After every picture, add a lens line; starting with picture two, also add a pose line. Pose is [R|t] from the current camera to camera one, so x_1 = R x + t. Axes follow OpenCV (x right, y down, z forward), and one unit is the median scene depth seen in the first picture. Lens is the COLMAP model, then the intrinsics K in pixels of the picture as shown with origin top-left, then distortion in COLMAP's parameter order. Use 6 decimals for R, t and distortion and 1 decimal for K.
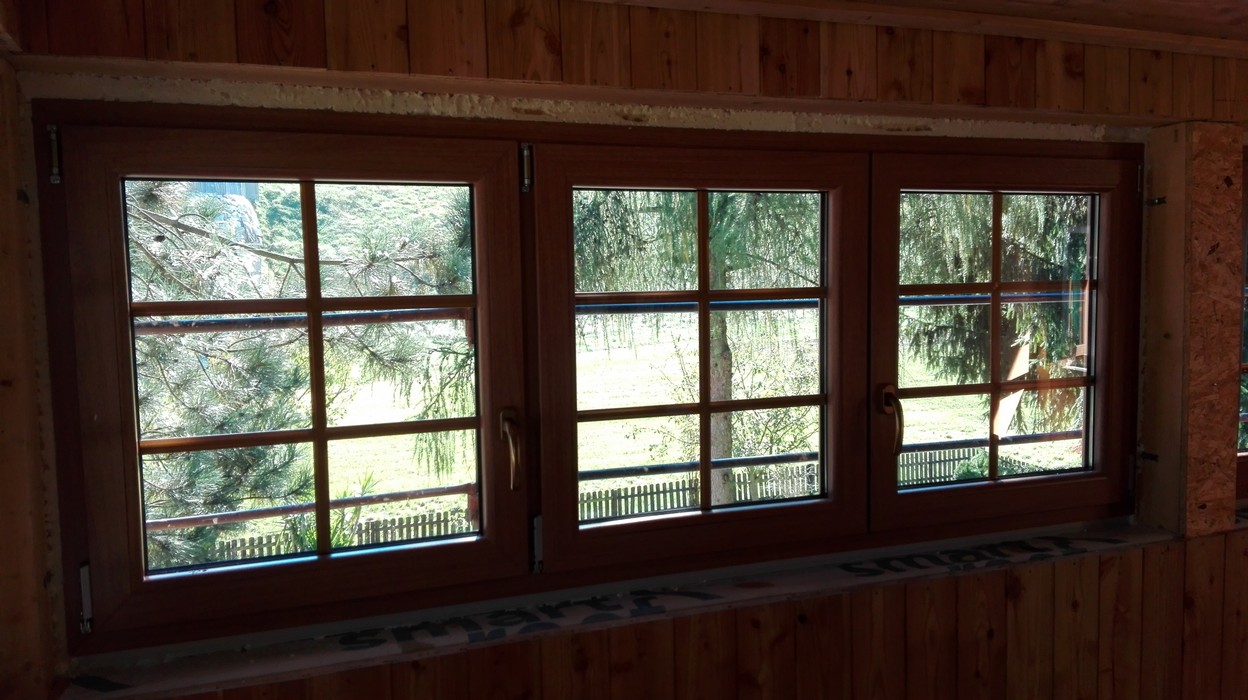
lens RADIAL K [[972.5, 0, 629.7], [0, 972.5, 343.7], [0, 0, 1]] dist [0.105209, -0.182008]
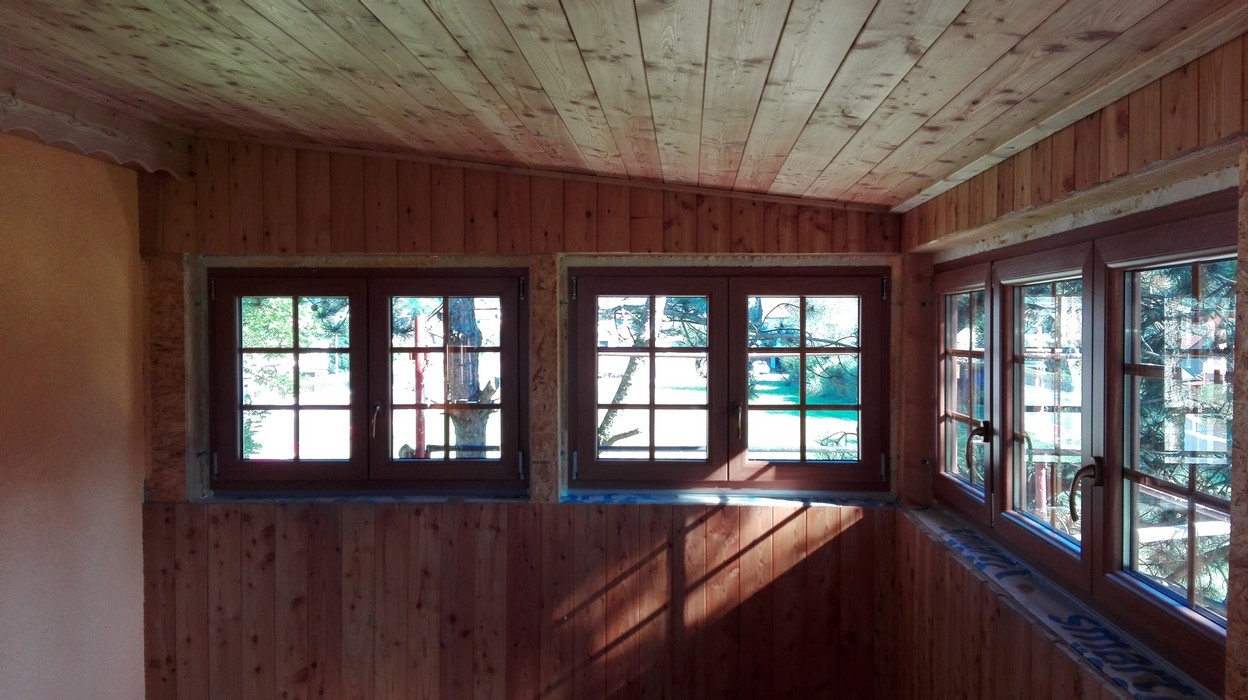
lens RADIAL K [[955.5, 0, 653.9], [0, 955.5, 347.0], [0, 0, 1]] dist [0.152678, -0.161160]
pose [[-0.381761, 0.030755, -0.923749, 1.513446], [-0.069746, 0.995638, 0.061972, -0.115385], [0.921626, 0.088086, -0.377950, 1.022541]]
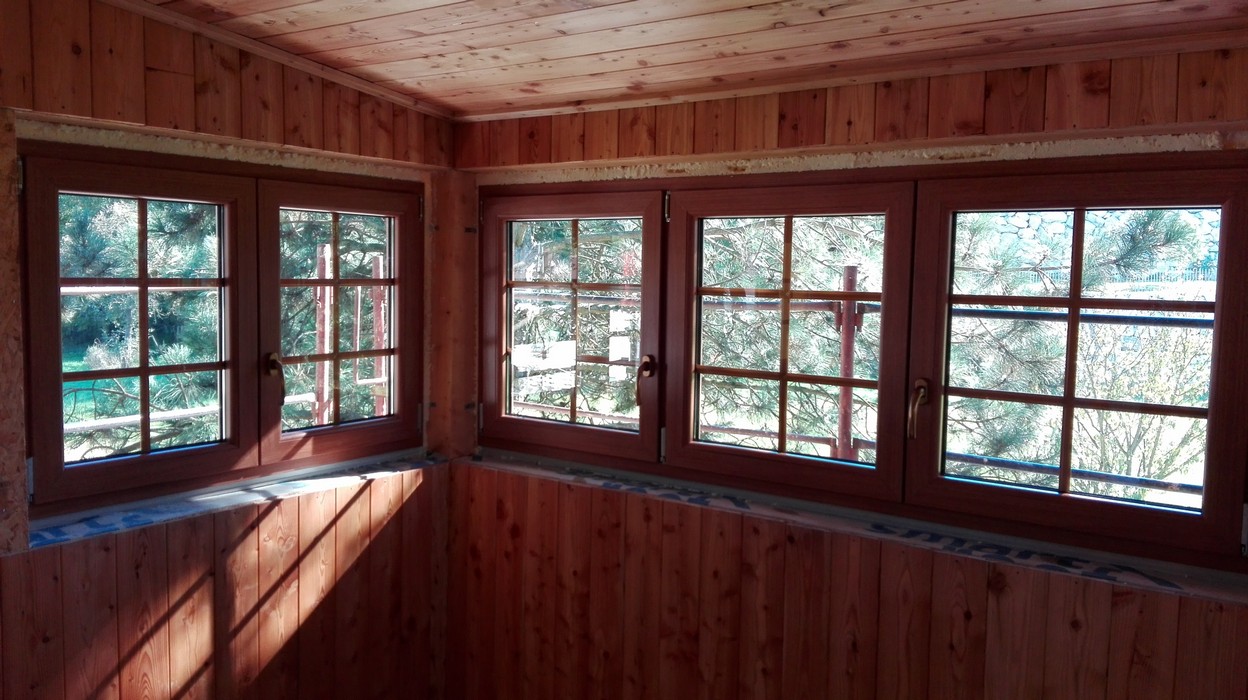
lens RADIAL K [[973.3, 0, 601.9], [0, 973.3, 339.9], [0, 0, 1]] dist [0.127065, -0.193084]
pose [[0.543468, 0.085600, -0.835054, 1.105349], [-0.091578, 0.994895, 0.042385, -0.020237], [0.834419, 0.053437, 0.548533, 0.044484]]
